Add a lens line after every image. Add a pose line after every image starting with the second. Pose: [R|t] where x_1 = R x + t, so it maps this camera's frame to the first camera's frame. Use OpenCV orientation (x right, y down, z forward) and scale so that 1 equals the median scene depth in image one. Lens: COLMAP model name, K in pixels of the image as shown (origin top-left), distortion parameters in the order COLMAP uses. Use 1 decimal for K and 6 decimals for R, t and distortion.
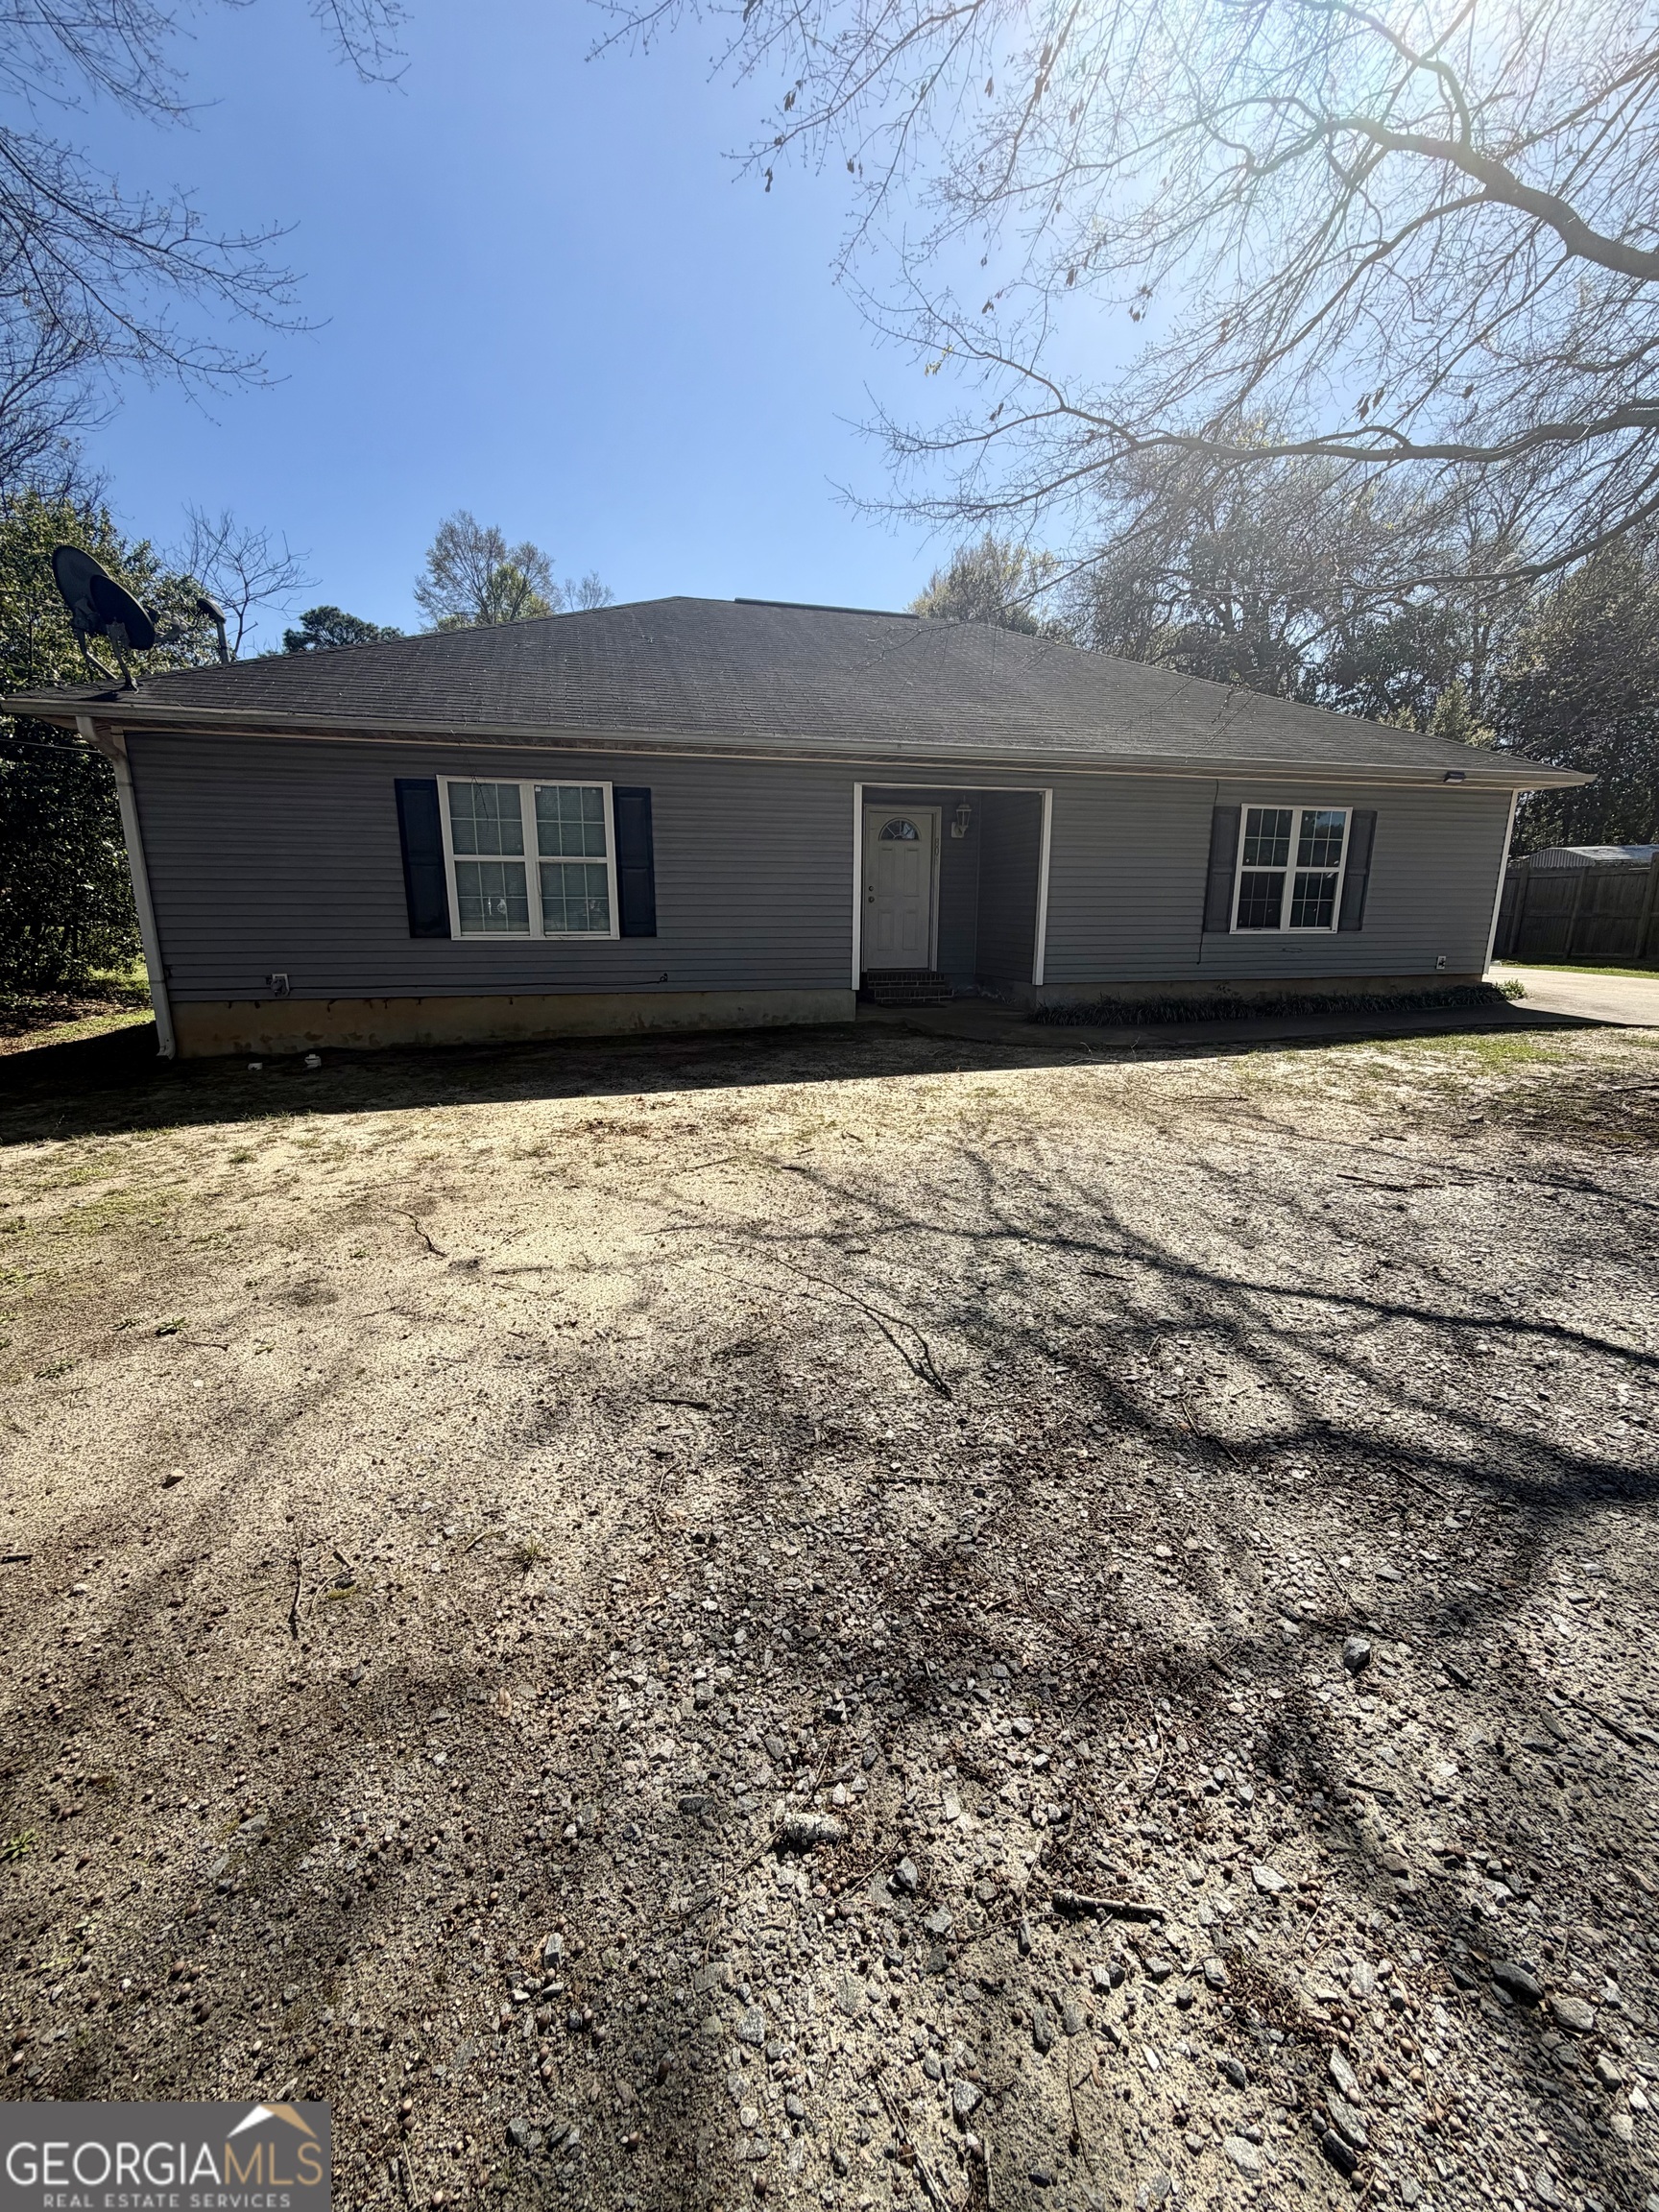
lens RADIAL K [[881.5, 0, 830.7], [0, 881.5, 1096.4], [0, 0, 1]] dist [0.000315, -0.000022]
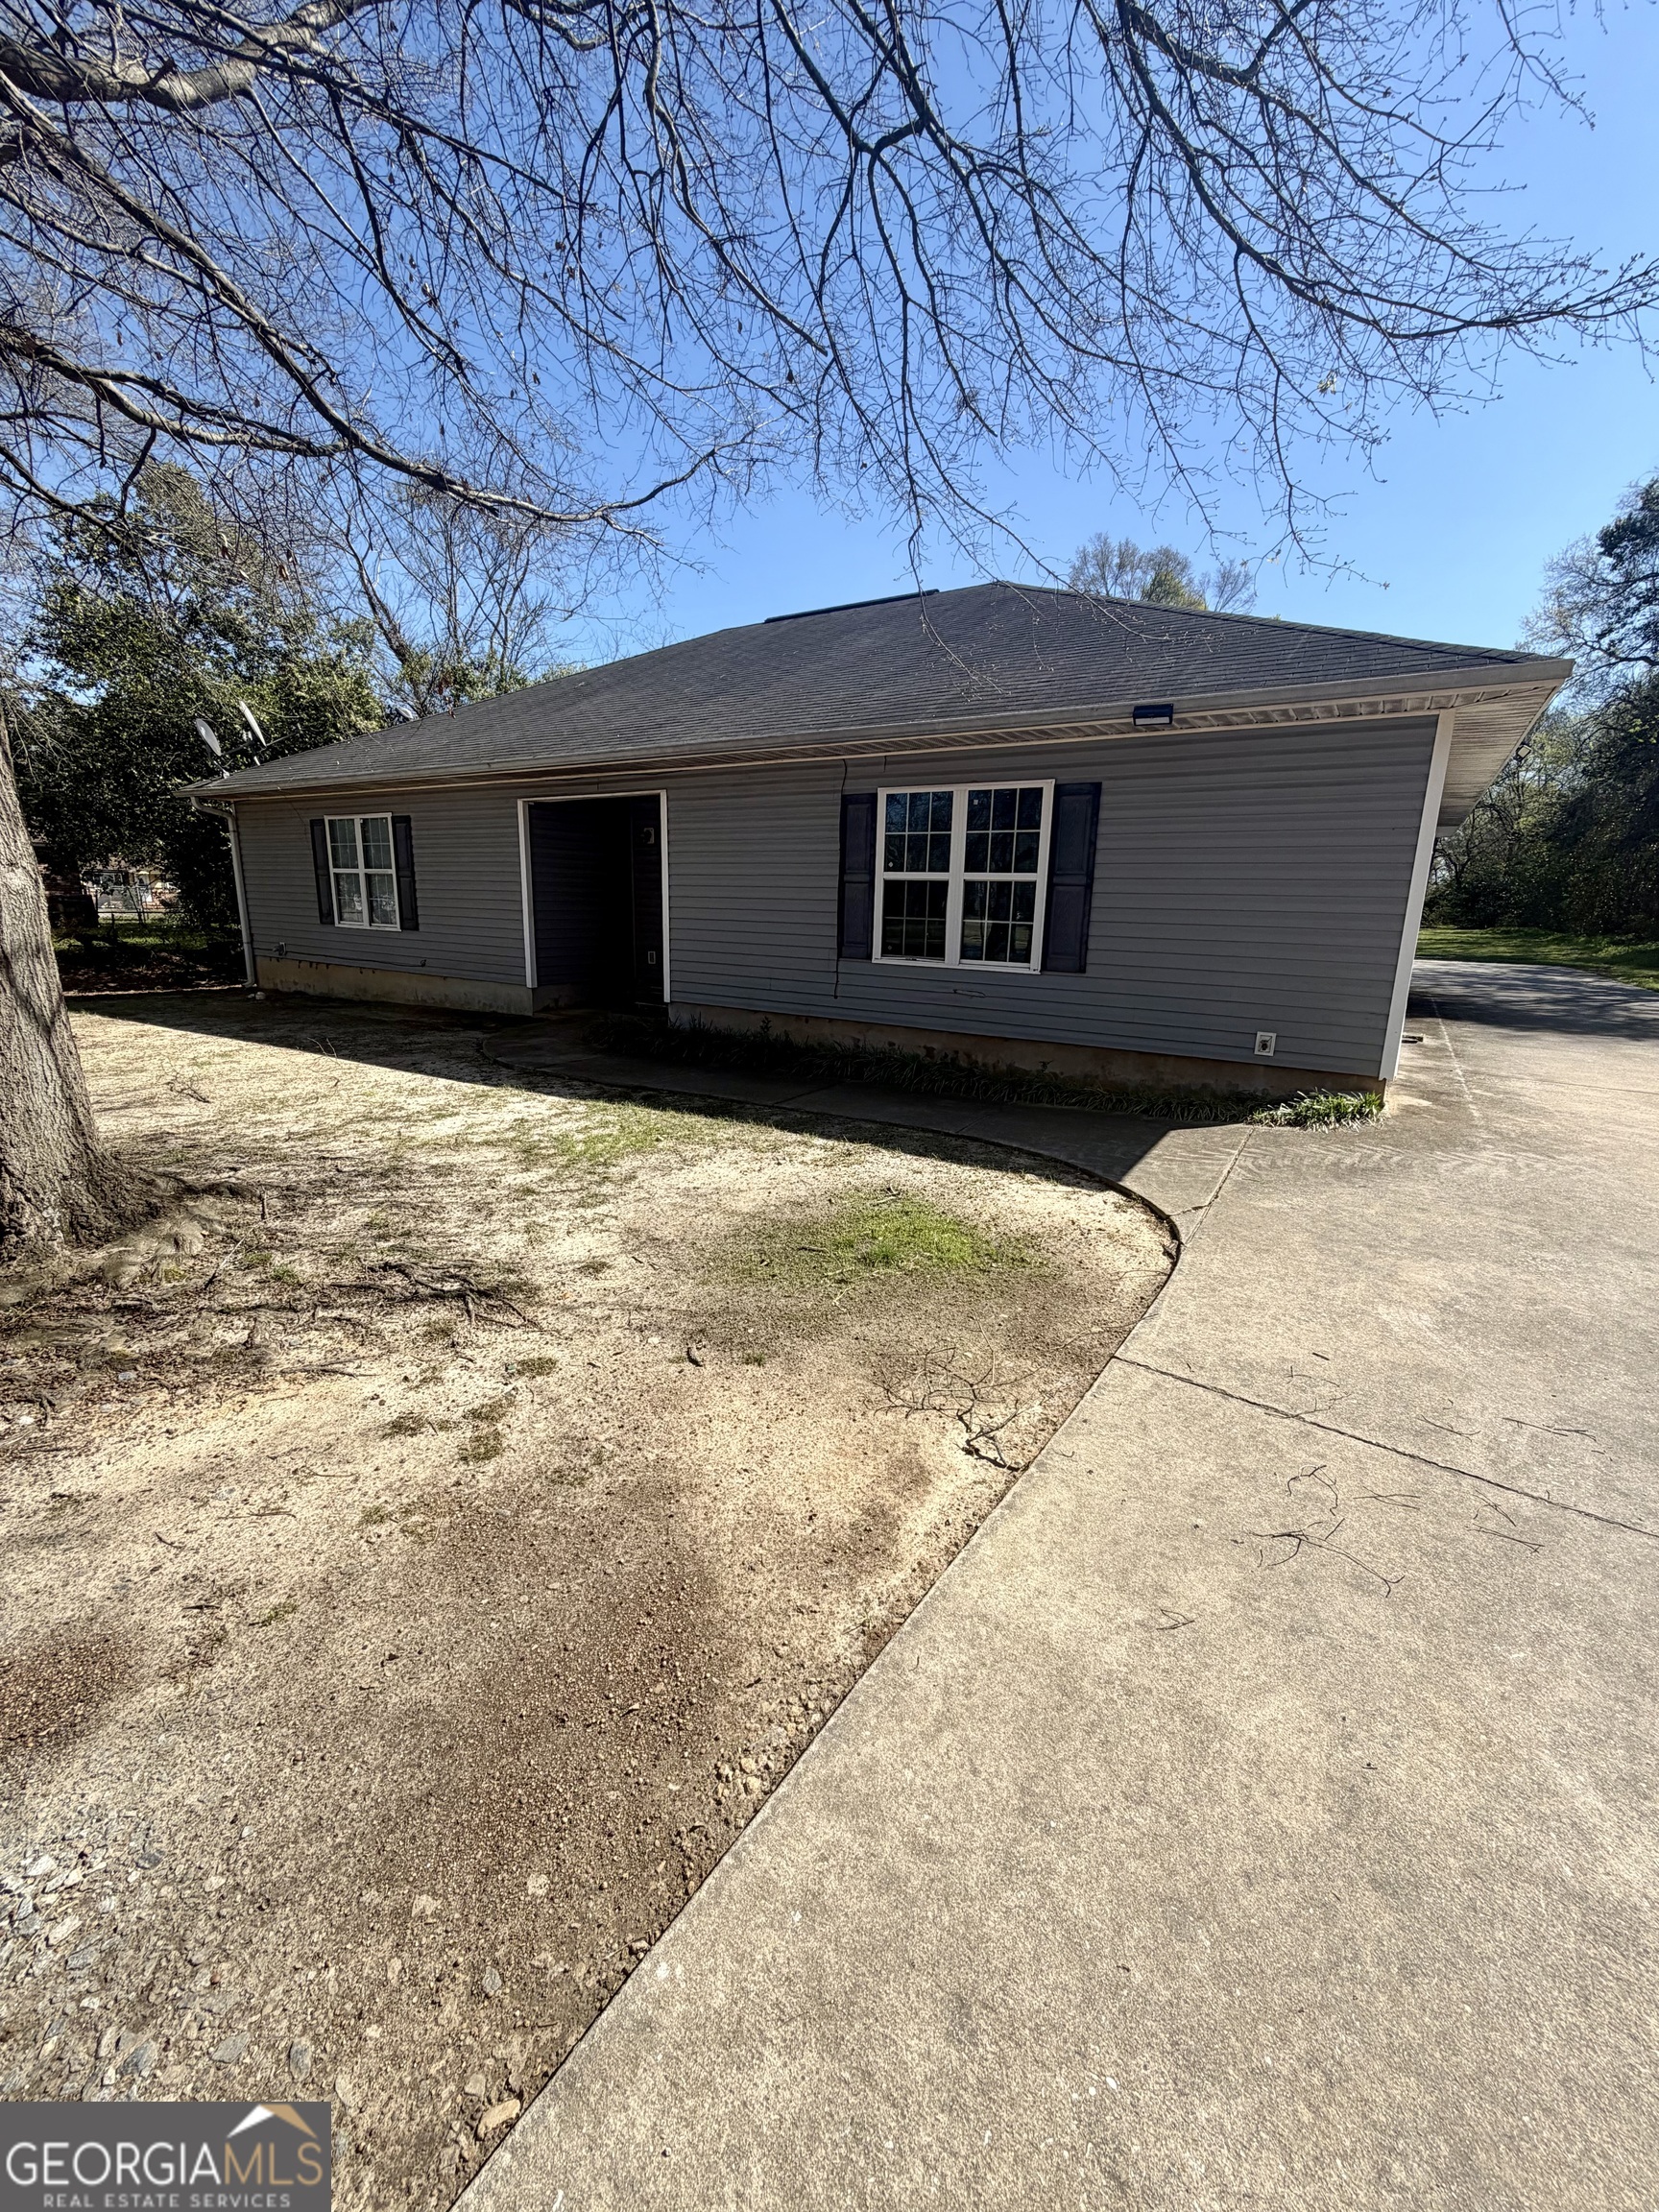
lens RADIAL K [[914.9, 0, 828.2], [0, 914.9, 1109.6], [0, 0, 1]] dist [0.002079, 0.000100]
pose [[0.673500, 0.176682, -0.717761, 1.470377], [-0.186896, 0.980167, 0.065904, -0.154991], [0.715169, 0.089761, 0.693164, 0.650064]]
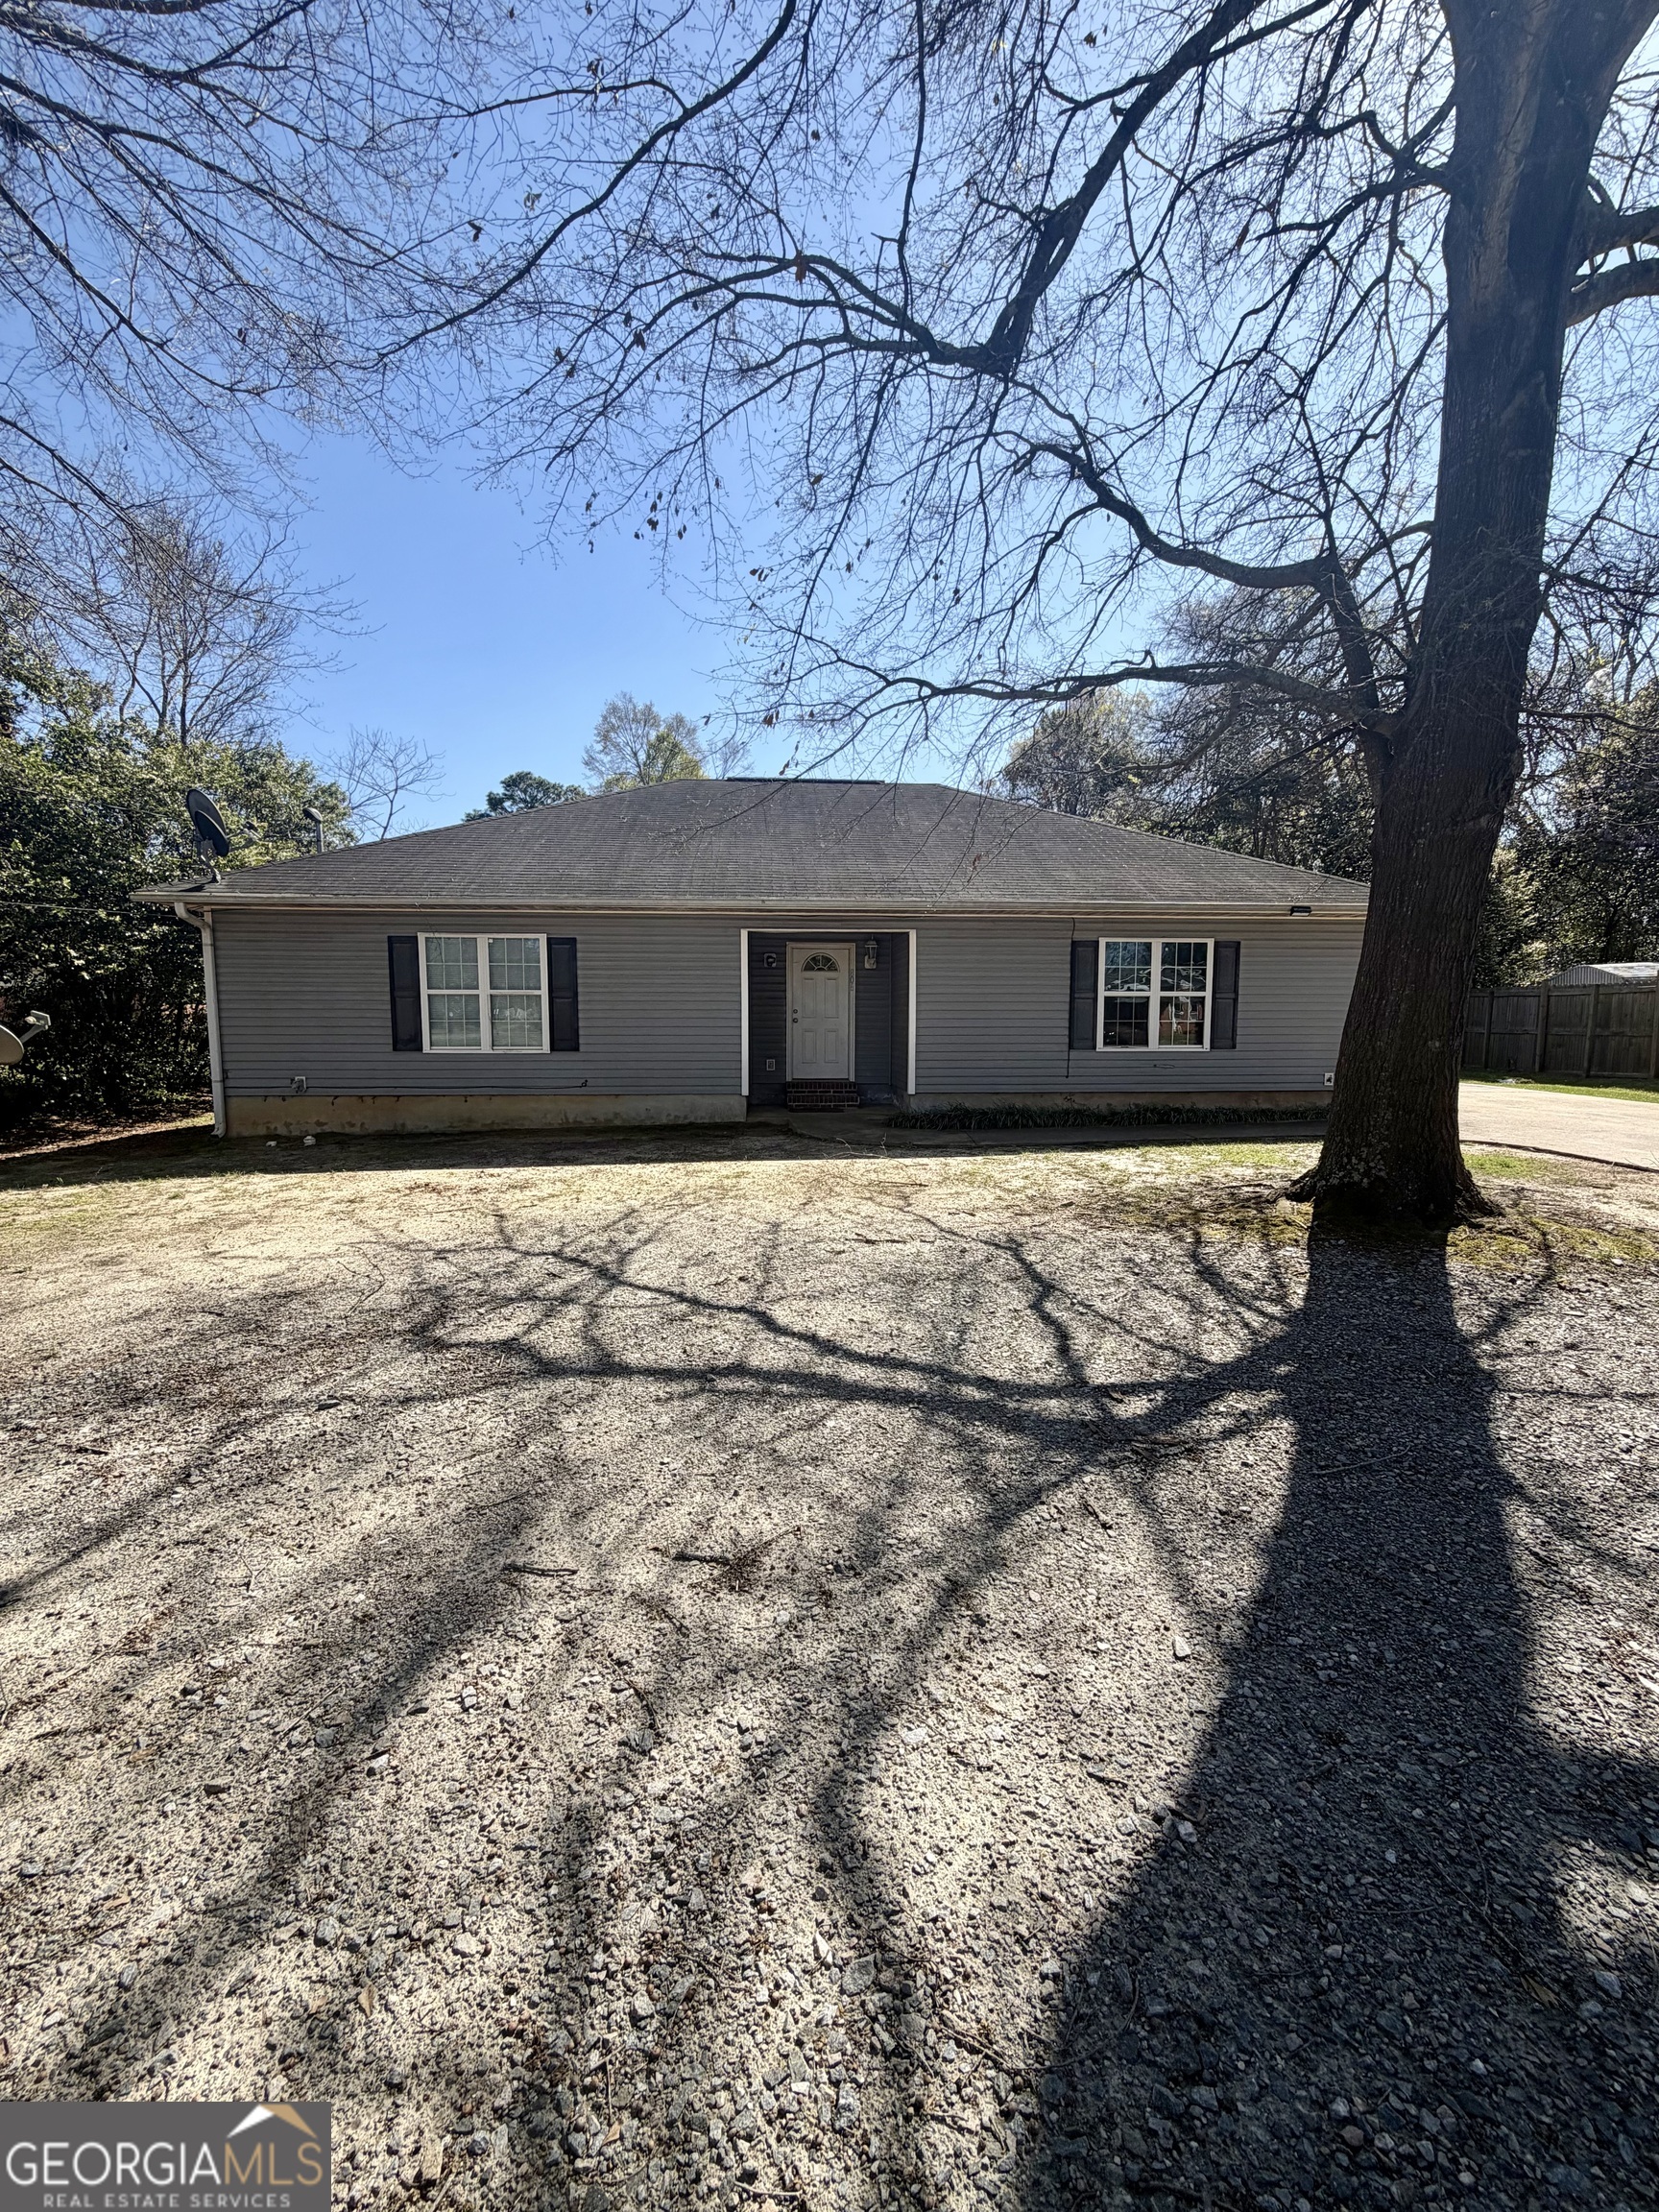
lens RADIAL K [[881.5, 0, 830.7], [0, 881.5, 1096.4], [0, 0, 1]] dist [0.000315, -0.000022]
pose [[0.983530, 0.014648, -0.180150, 0.472778], [-0.037164, 0.991803, -0.122256, 0.029863], [0.176882, 0.126938, 0.976012, -0.196543]]
